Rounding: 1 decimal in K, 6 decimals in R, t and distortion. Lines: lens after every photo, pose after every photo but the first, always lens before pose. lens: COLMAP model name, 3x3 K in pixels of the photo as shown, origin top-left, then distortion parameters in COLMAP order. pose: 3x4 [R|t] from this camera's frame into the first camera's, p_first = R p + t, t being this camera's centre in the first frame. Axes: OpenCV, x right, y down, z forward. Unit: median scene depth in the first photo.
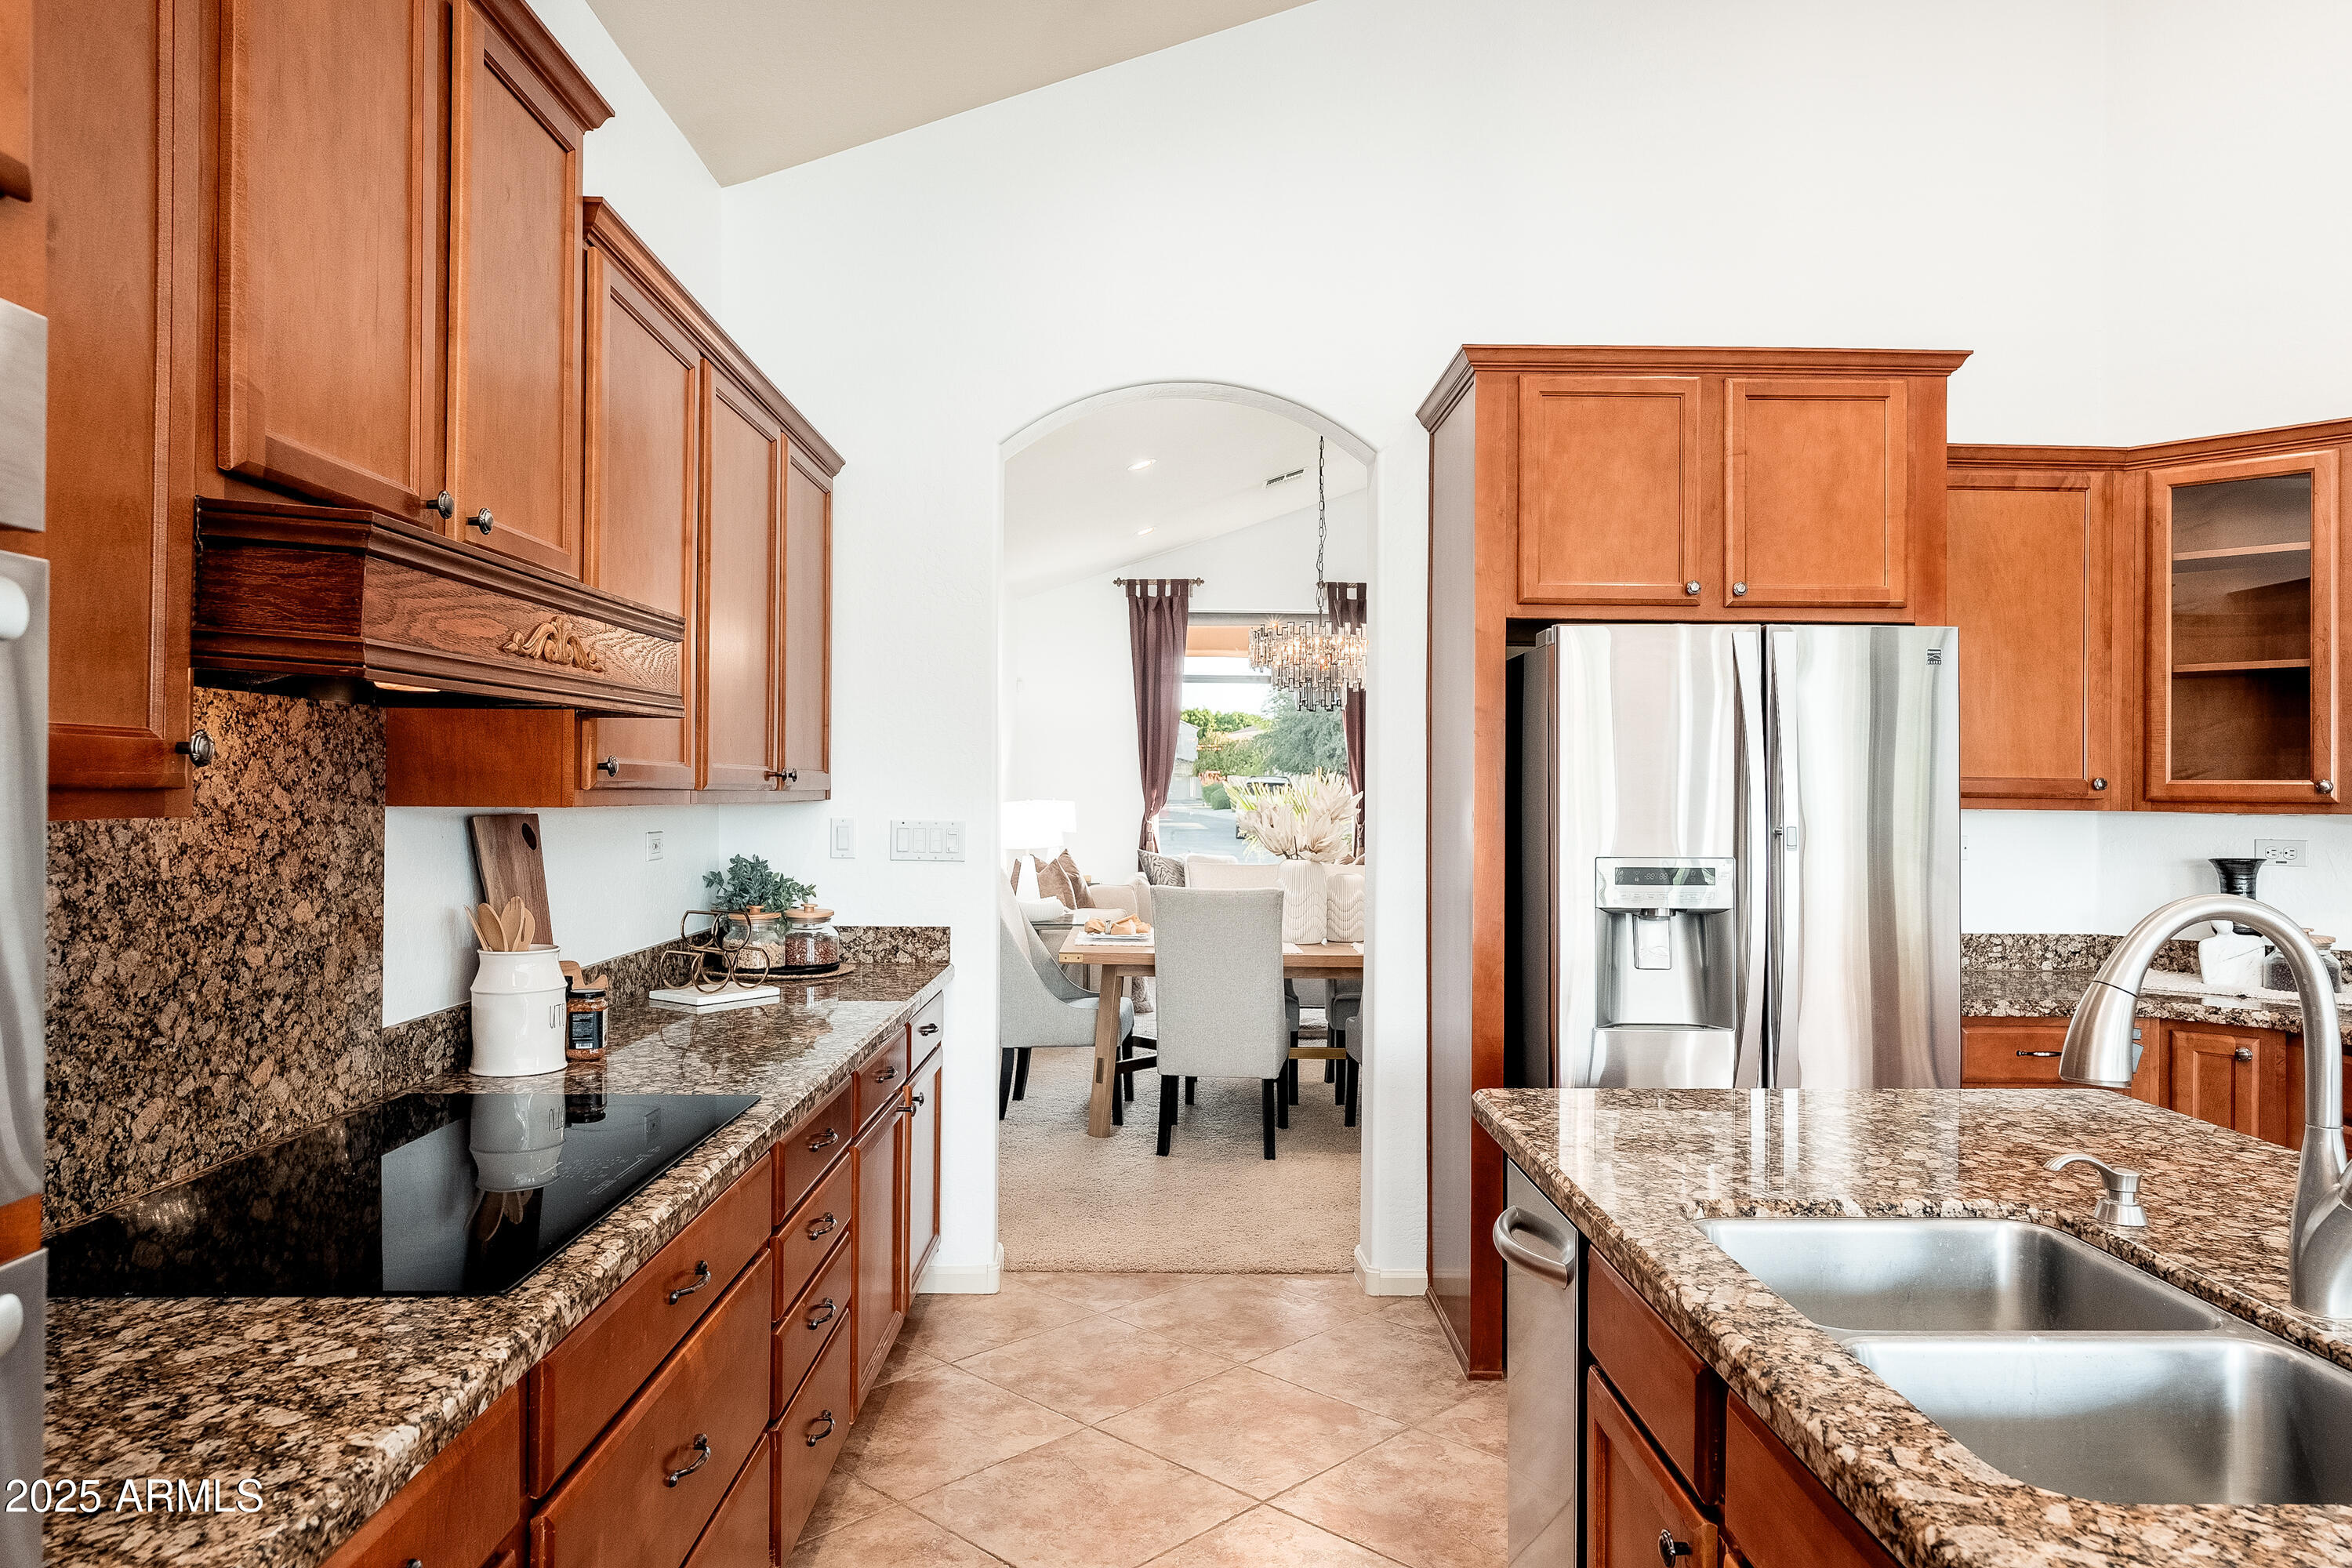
lens RADIAL K [[1500.4, 0, 1176.0], [0, 1500.4, 784.0], [0, 0, 1]] dist [0.004416, -0.000648]
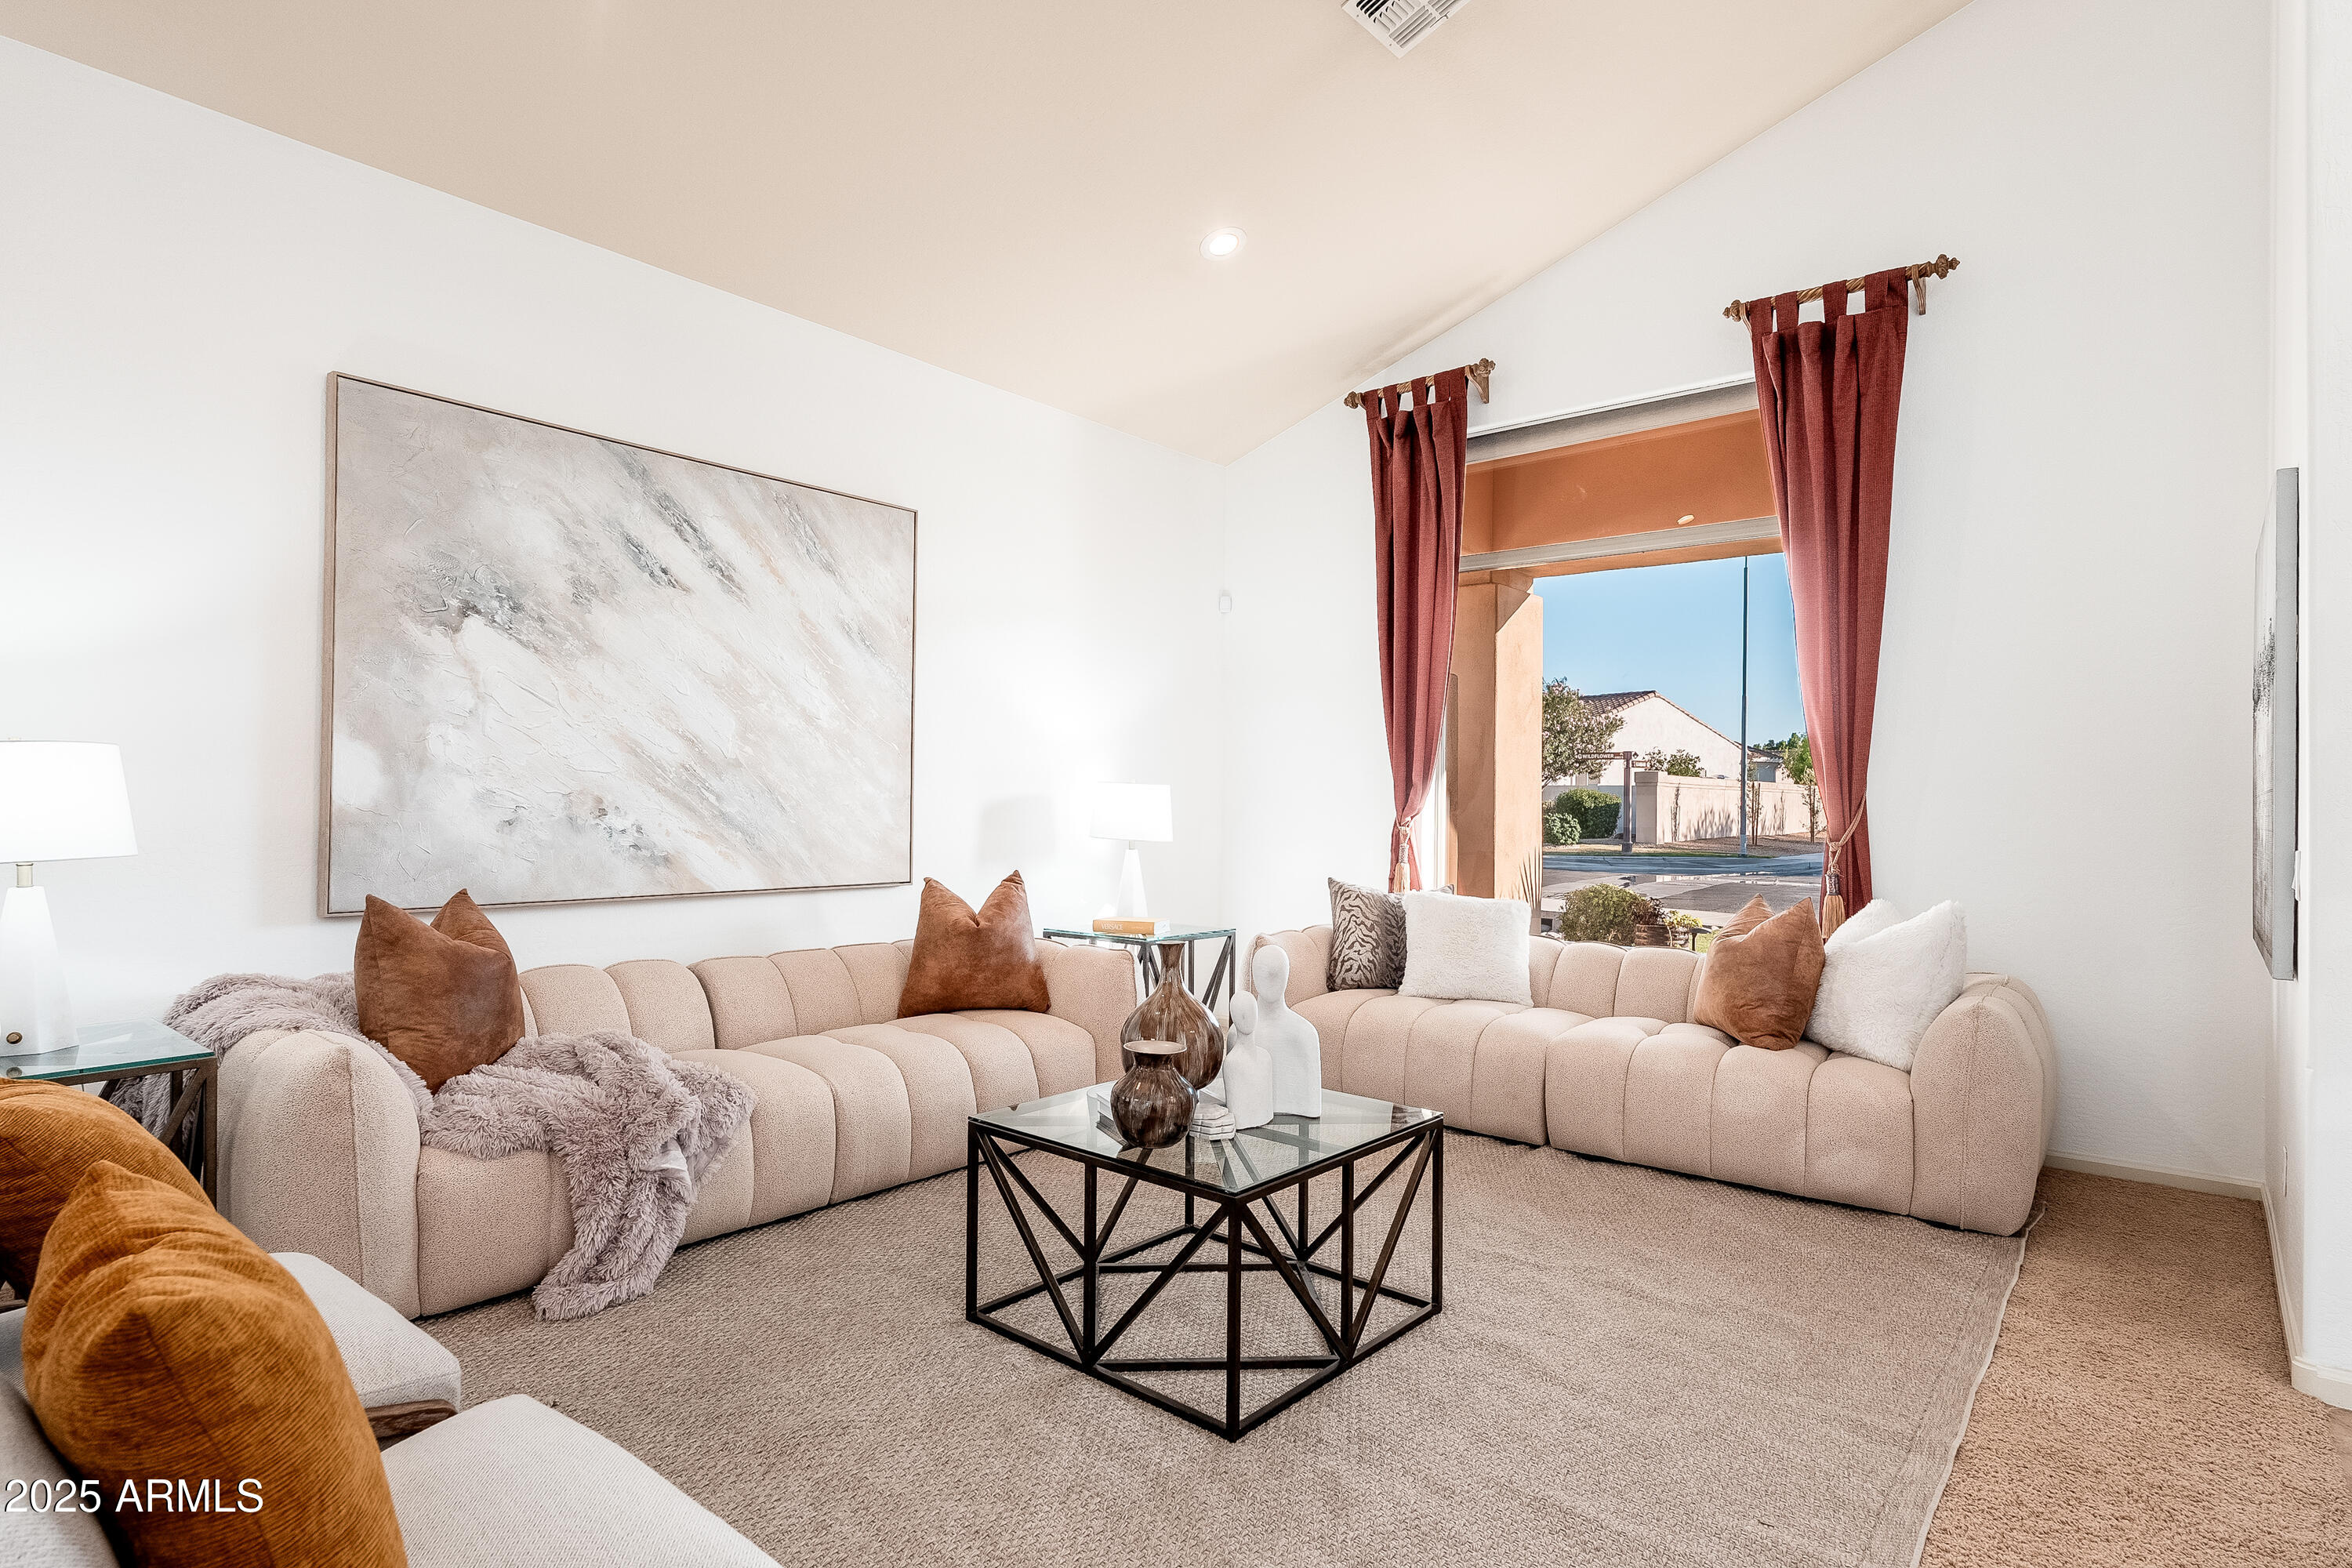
lens RADIAL K [[1206.5, 0, 1176.0], [0, 1206.5, 784.0], [0, 0, 1]] dist [0.000268, -0.000381]
pose [[0.754426, -0.009235, -0.656321, 0.767920], [-0.002585, 0.999851, -0.017040, 0.062604], [0.656380, 0.014552, 0.754290, 2.279526]]
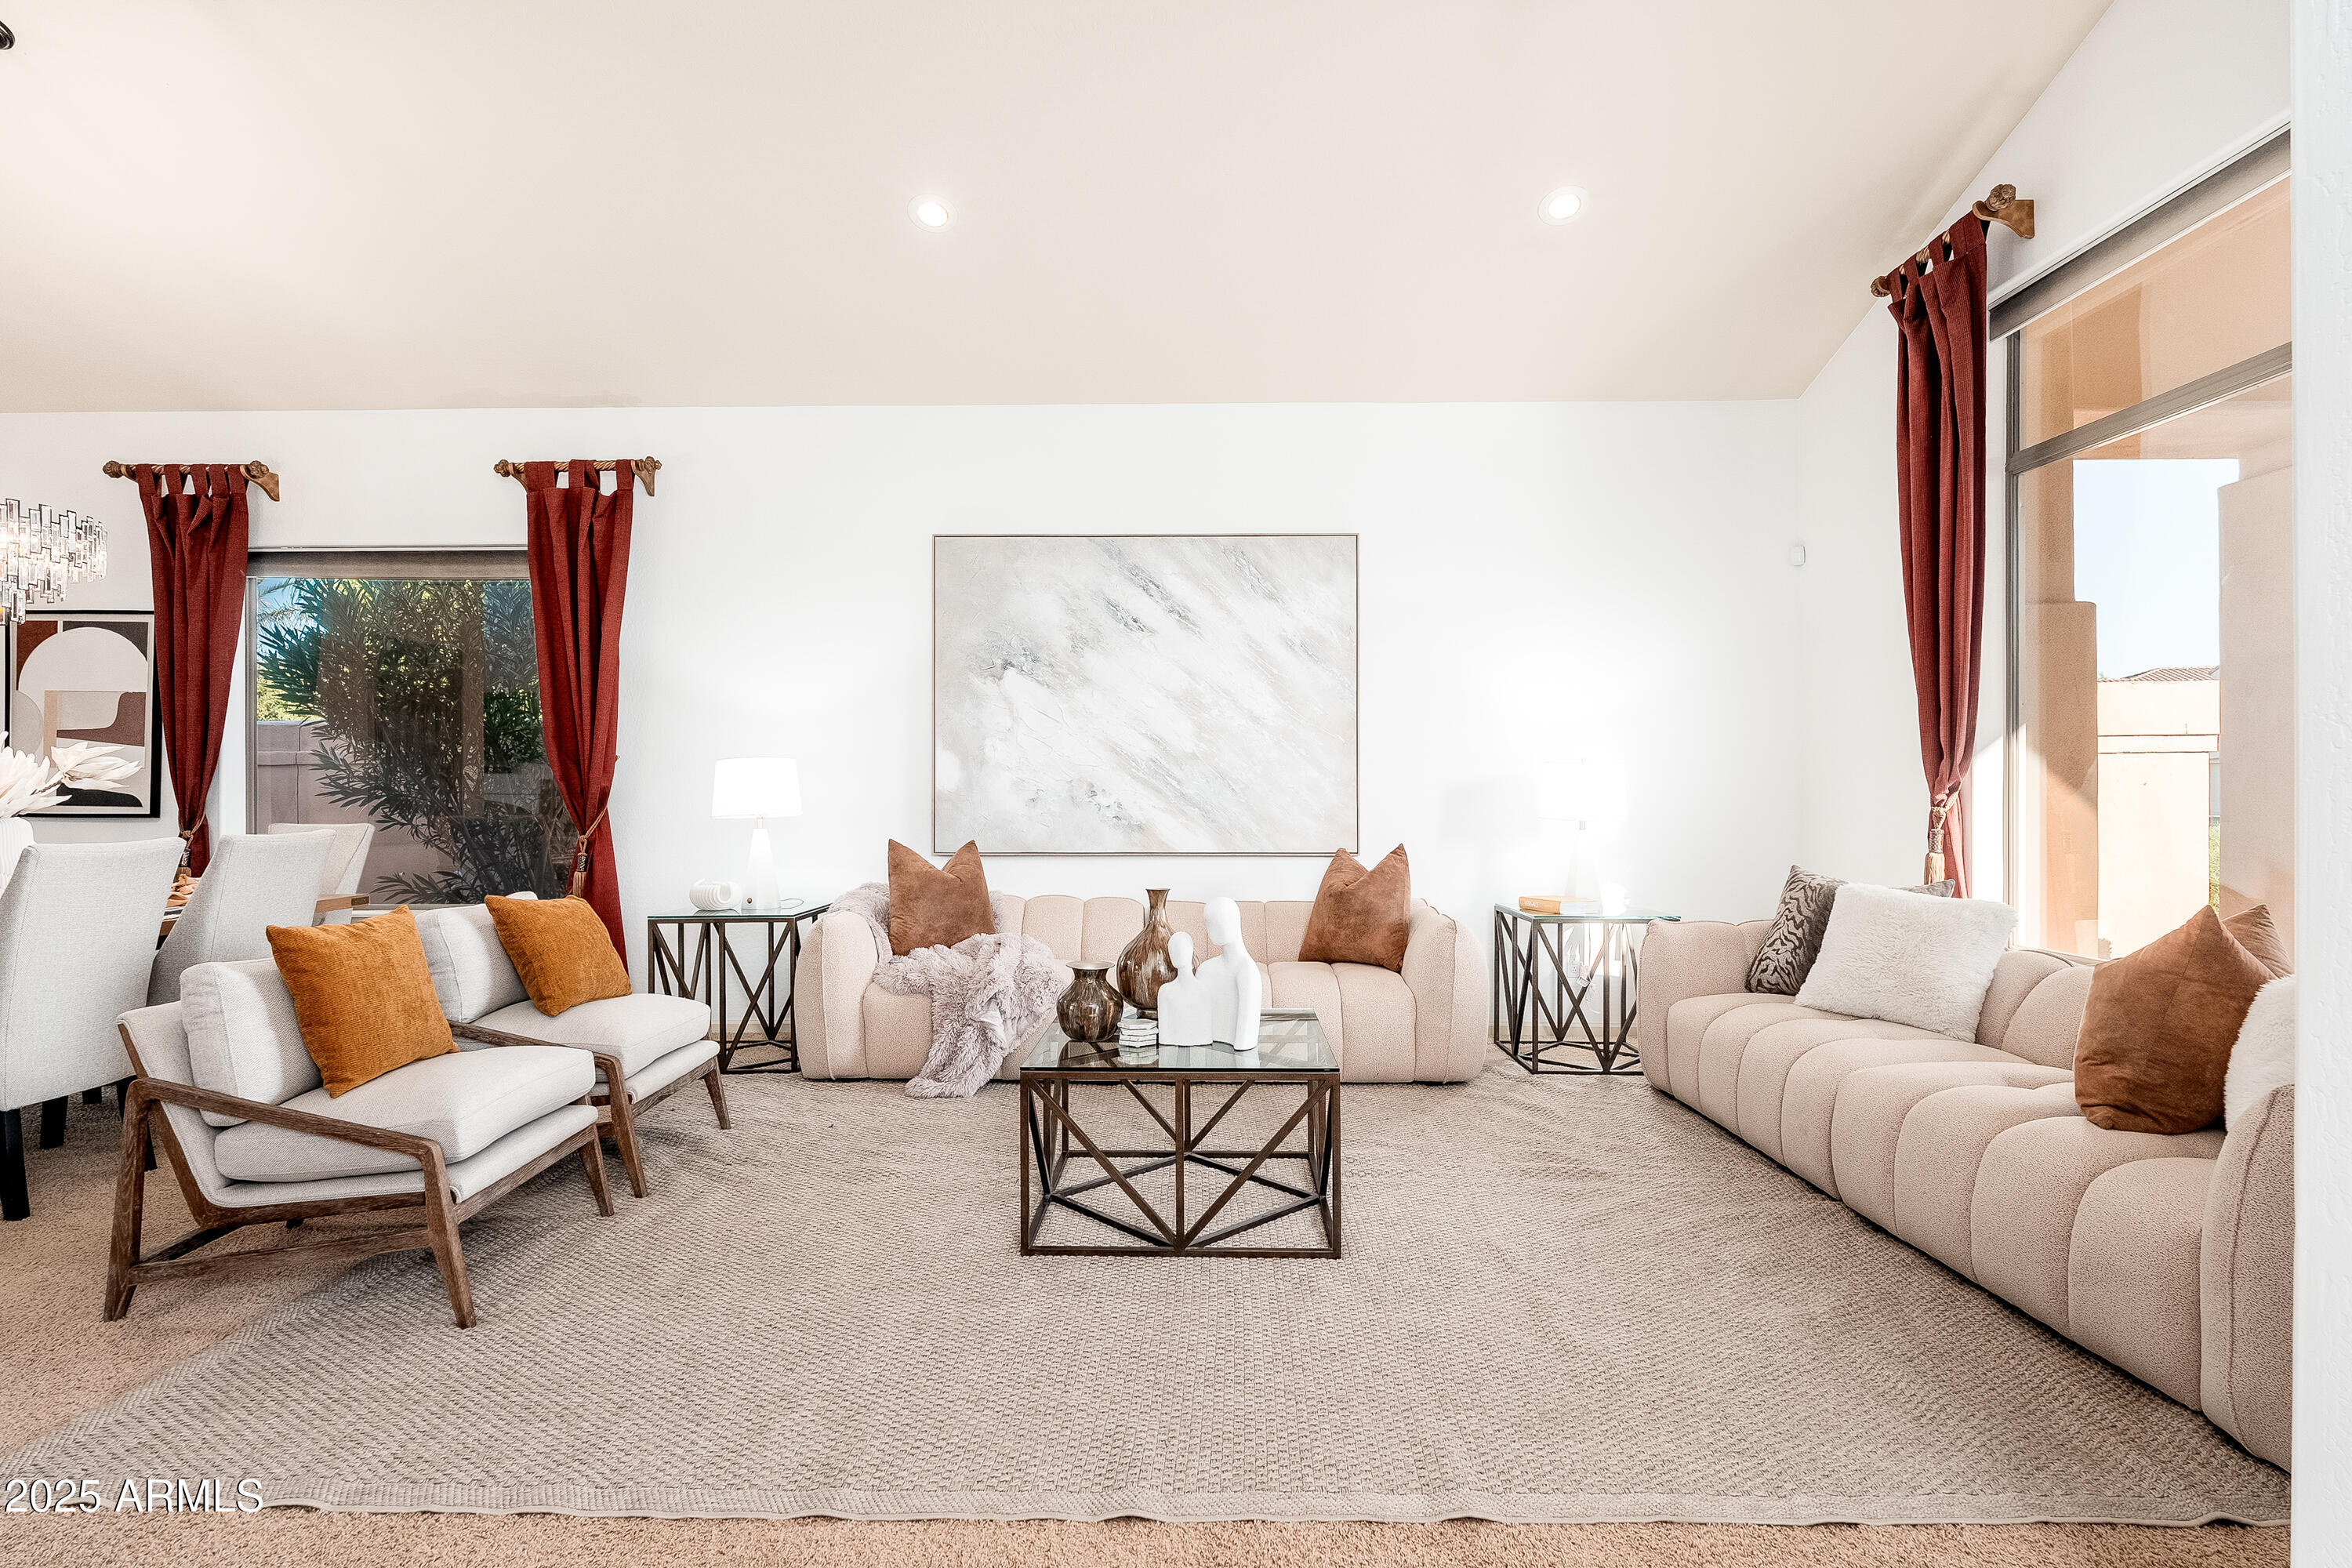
lens RADIAL K [[1160.5, 0, 1175.6], [0, 1160.5, 787.3], [0, 0, 1]] dist [-0.002943, -0.000754]
pose [[-0.029576, -0.012435, -0.999485, 1.190295], [0.004266, 0.999912, -0.012567, 0.082923], [0.999553, -0.004636, -0.029521, 2.932332]]
